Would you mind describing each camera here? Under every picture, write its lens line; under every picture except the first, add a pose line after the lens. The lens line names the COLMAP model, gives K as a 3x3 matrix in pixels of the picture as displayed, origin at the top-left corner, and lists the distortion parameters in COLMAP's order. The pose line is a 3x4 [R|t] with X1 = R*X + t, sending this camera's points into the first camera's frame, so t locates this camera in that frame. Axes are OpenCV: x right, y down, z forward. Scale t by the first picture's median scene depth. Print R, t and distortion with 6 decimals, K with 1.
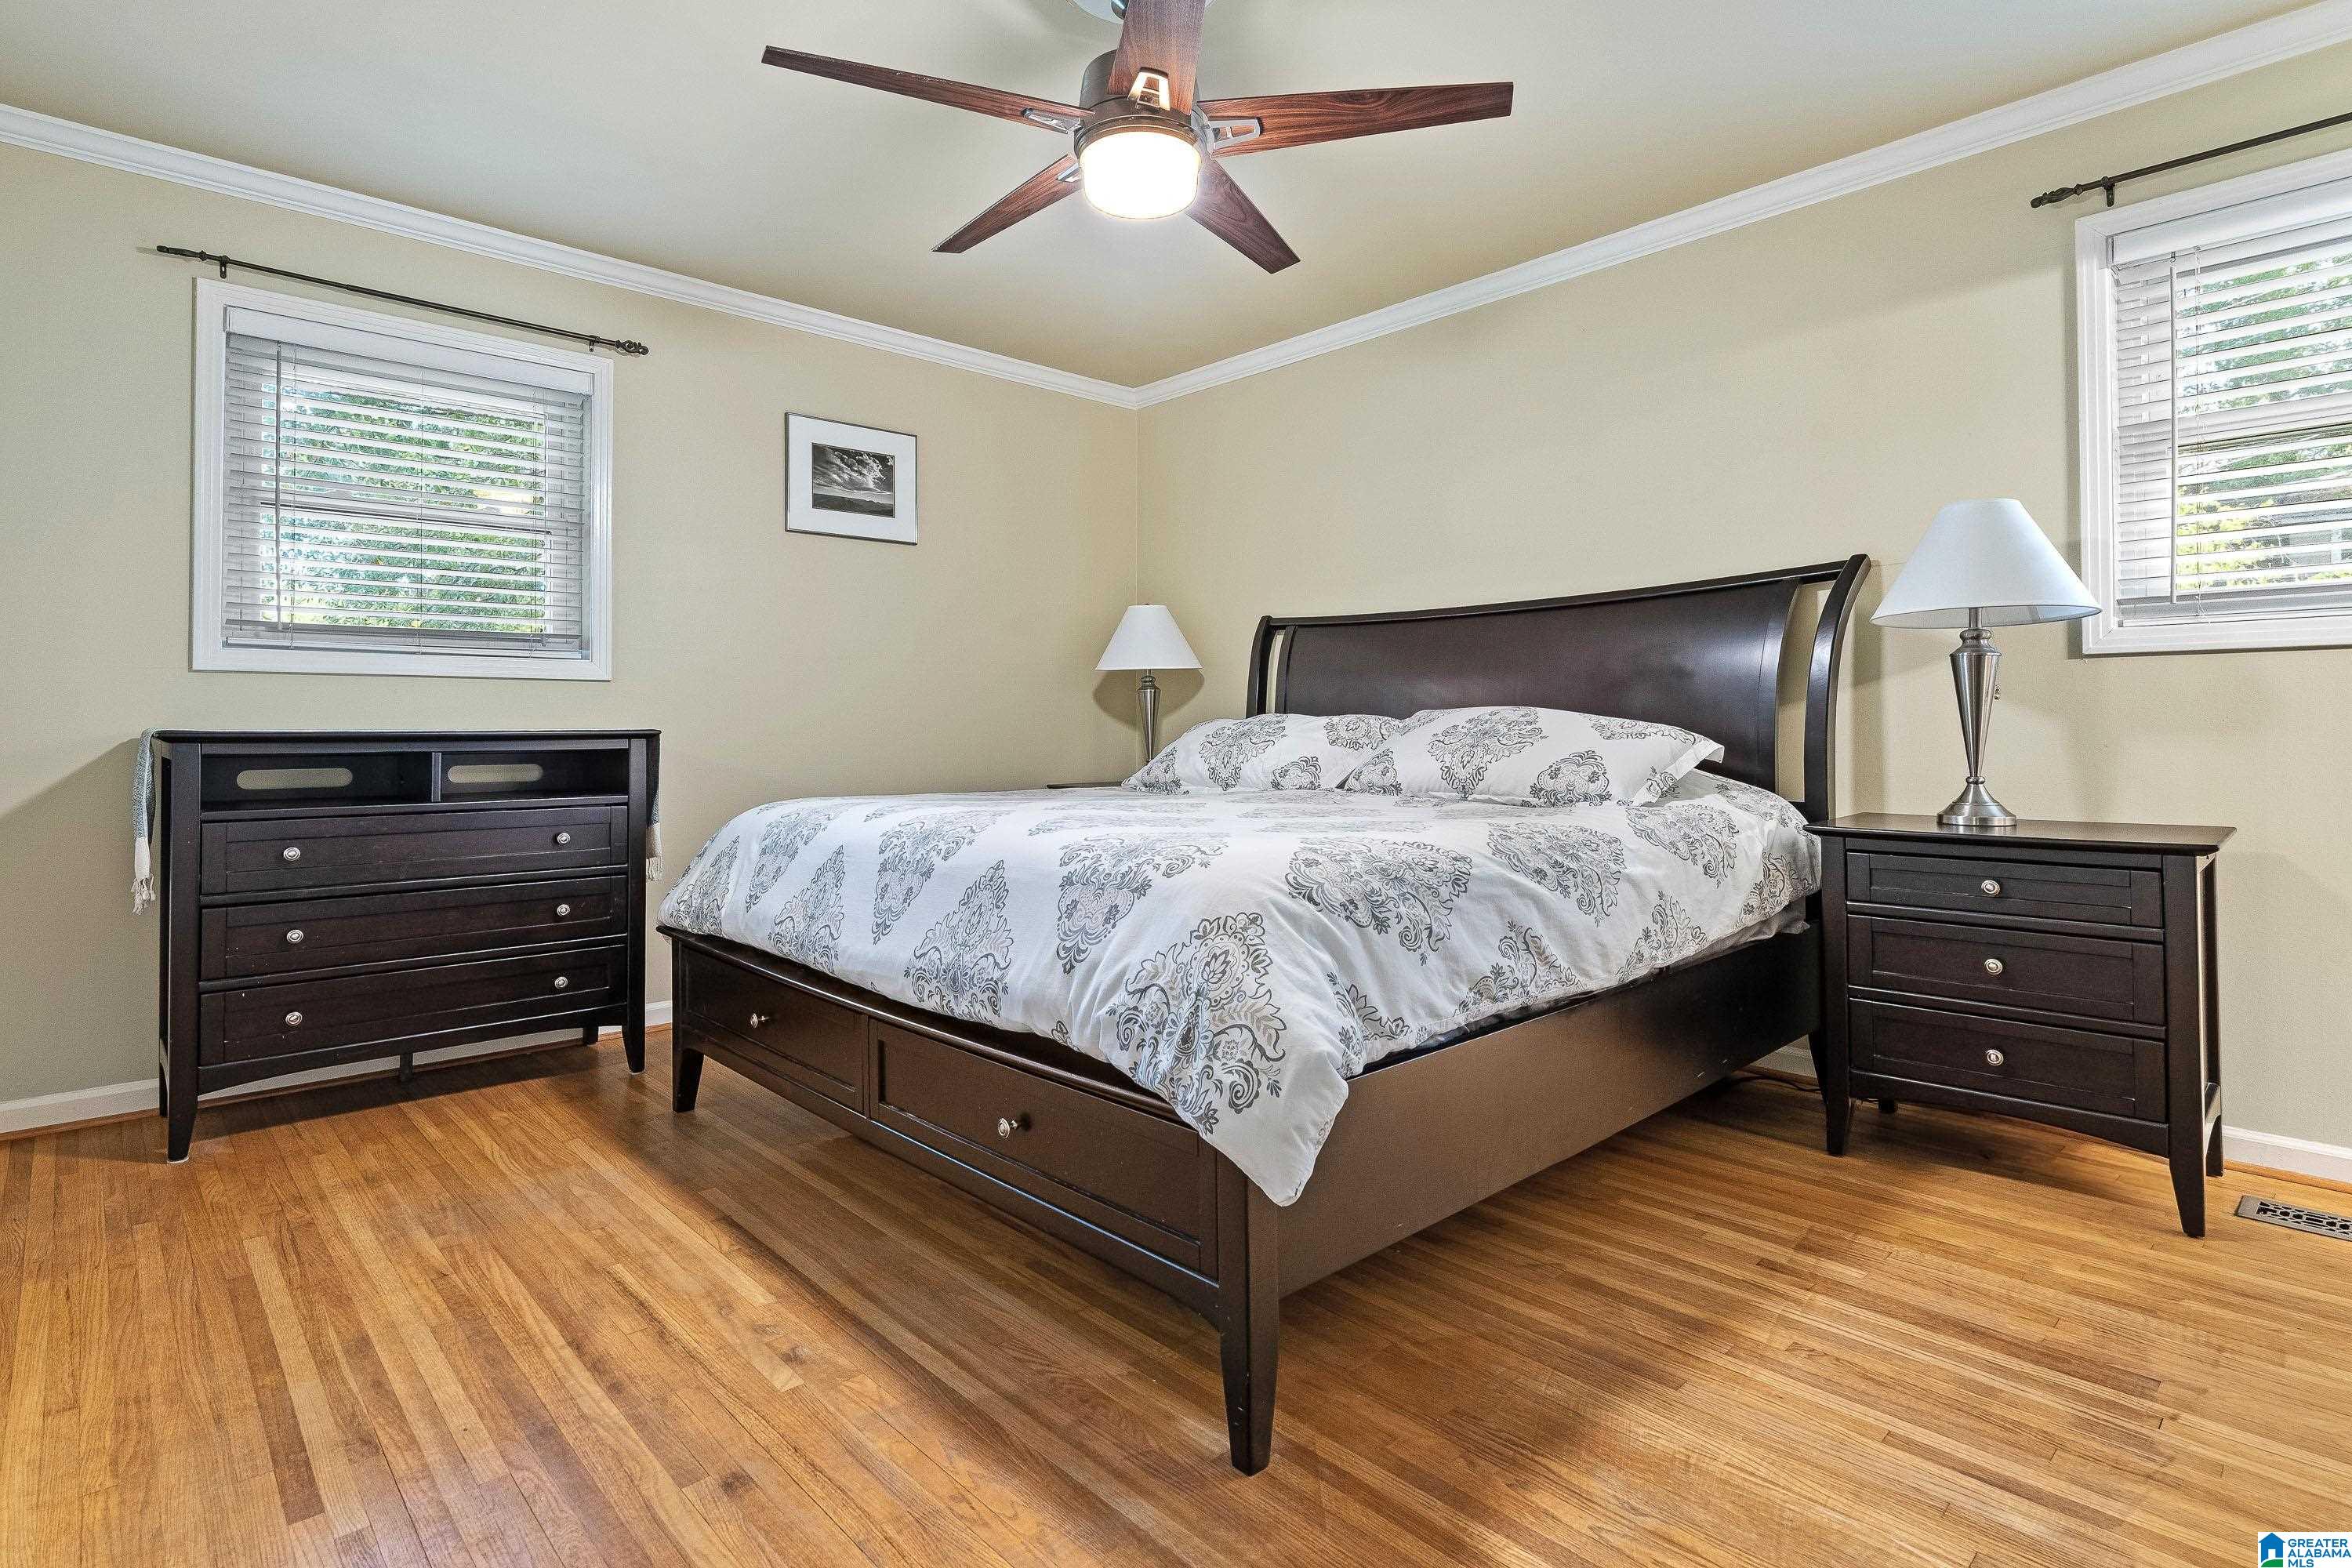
lens RADIAL K [[1223.1, 0, 1206.8], [0, 1223.1, 728.4], [0, 0, 1]] dist [-0.007227, -0.001176]
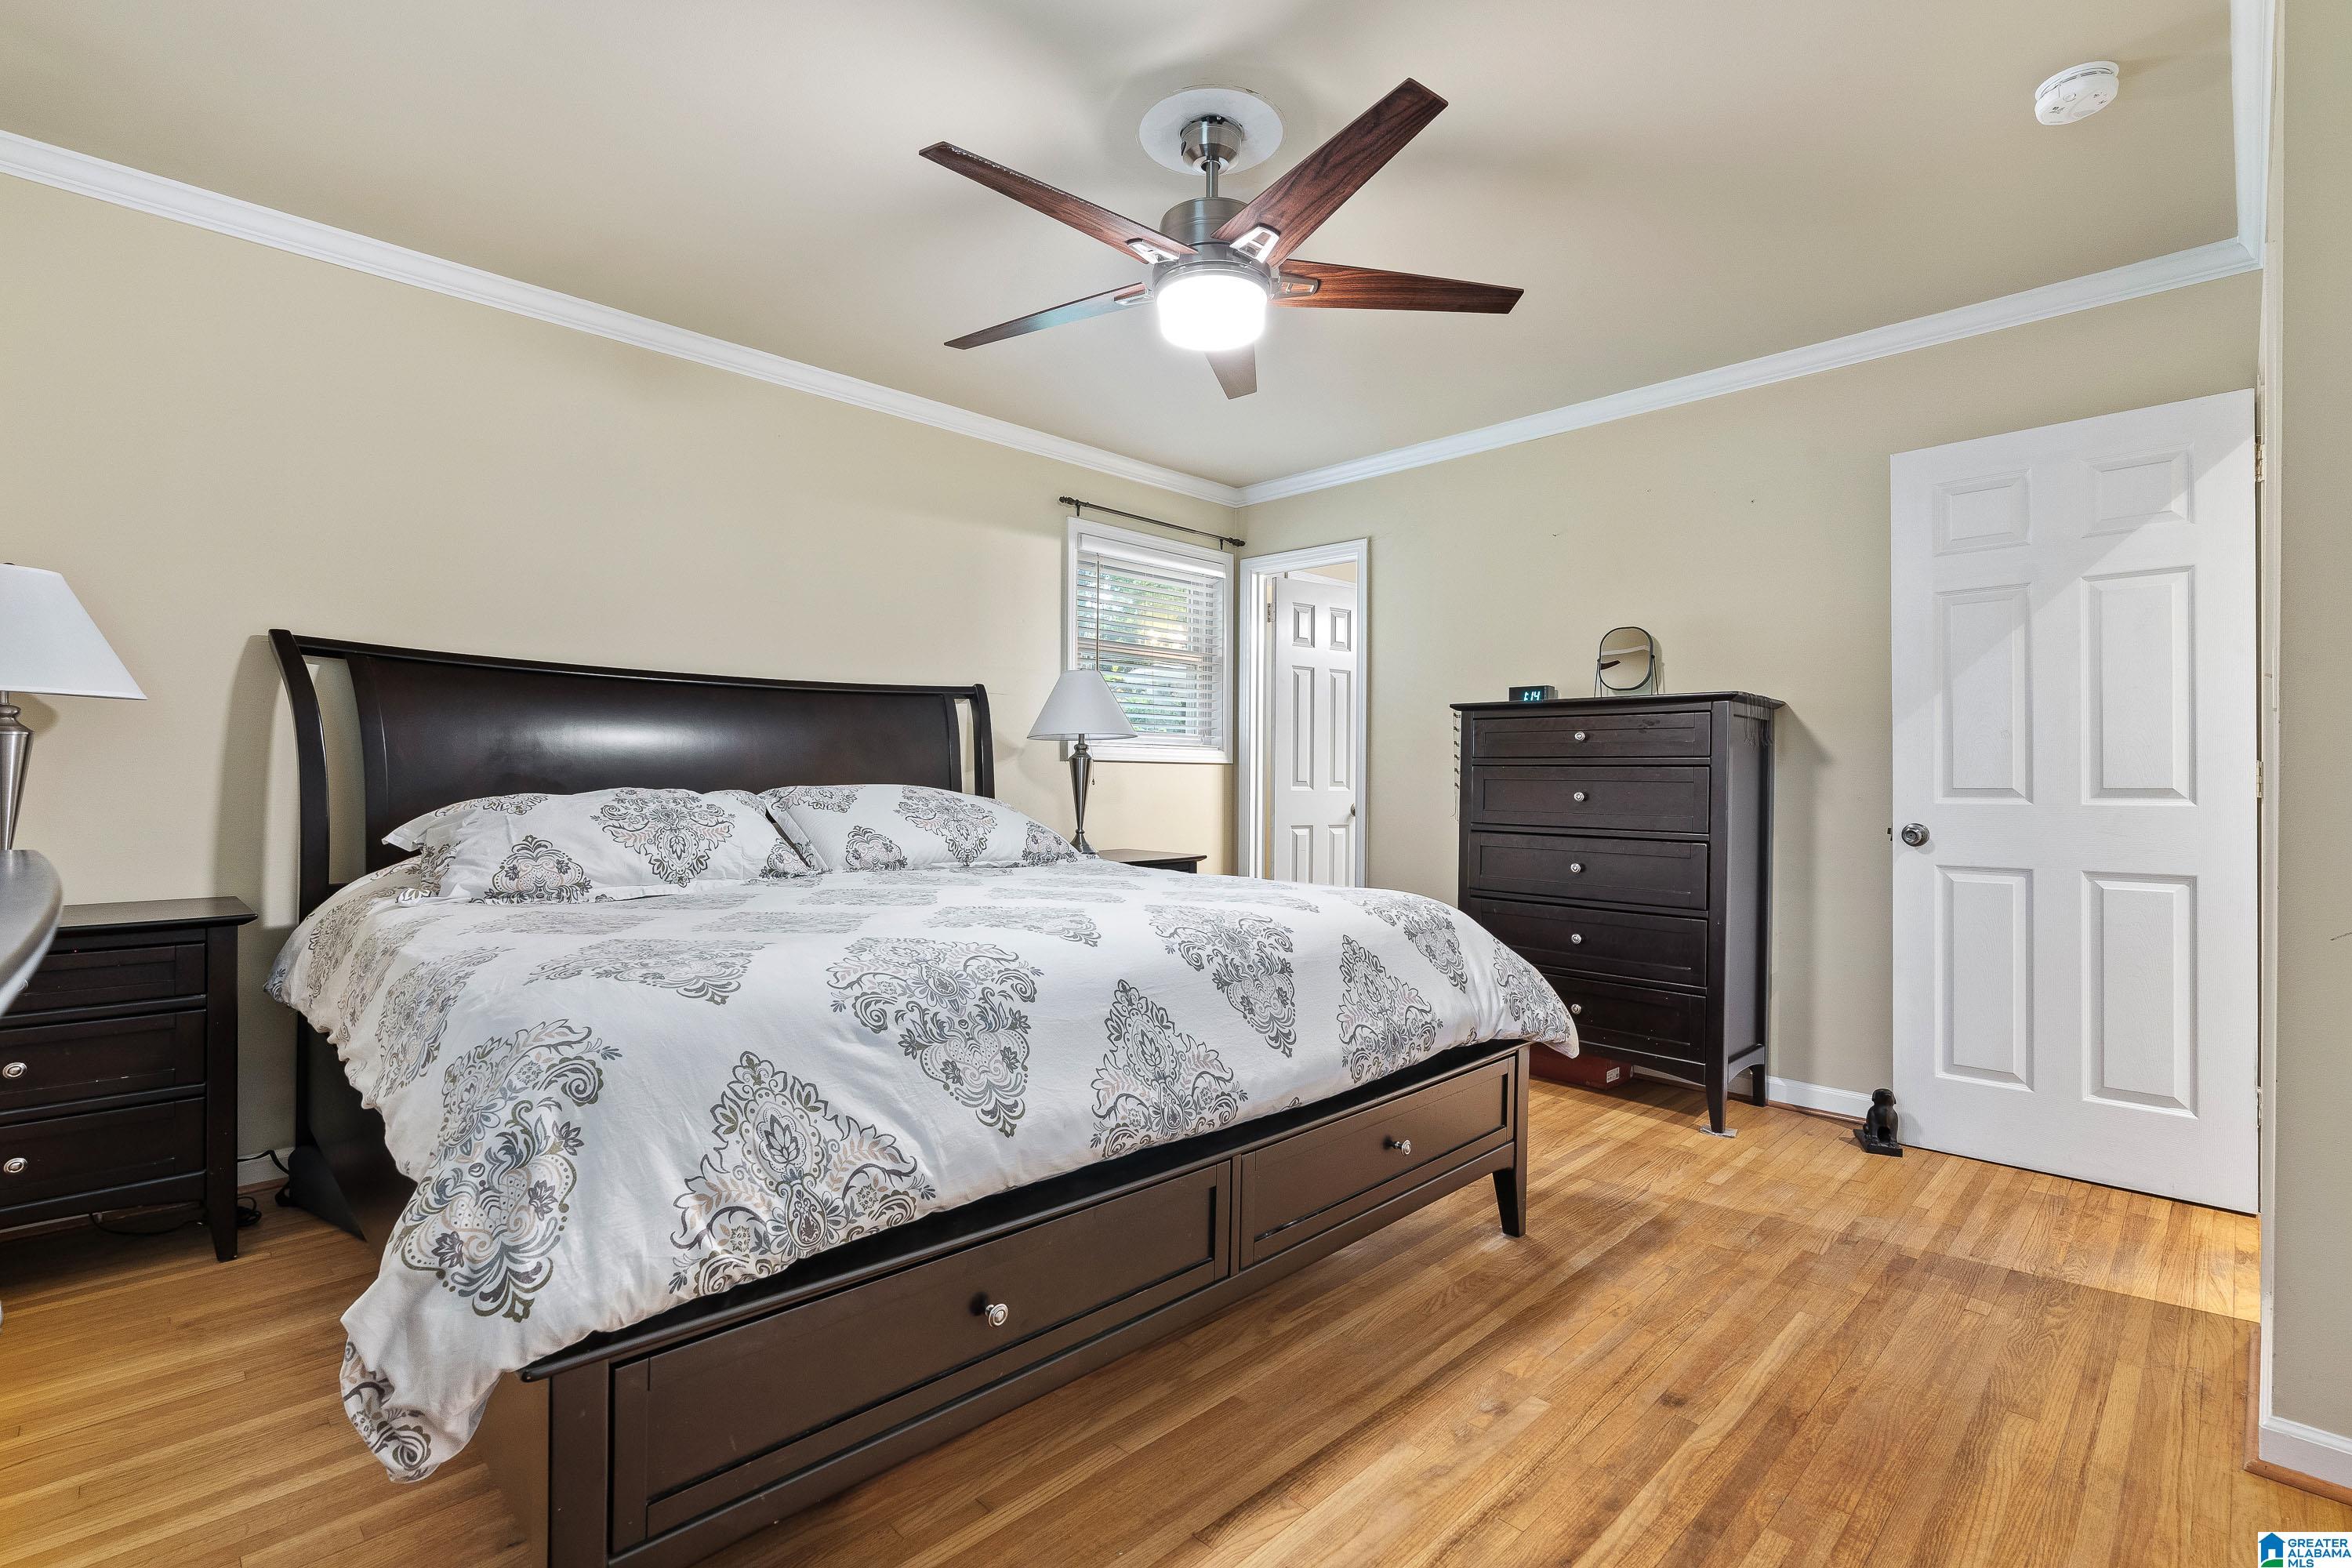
lens RADIAL K [[1057.4, 0, 1172.9], [0, 1057.4, 786.0], [0, 0, 1]] dist [-0.001568, -0.000117]
pose [[-0.026803, 0.001833, 0.999639, -1.140706], [-0.008866, 0.999959, -0.002071, -0.026507], [-0.999601, -0.008919, -0.026786, 1.189342]]
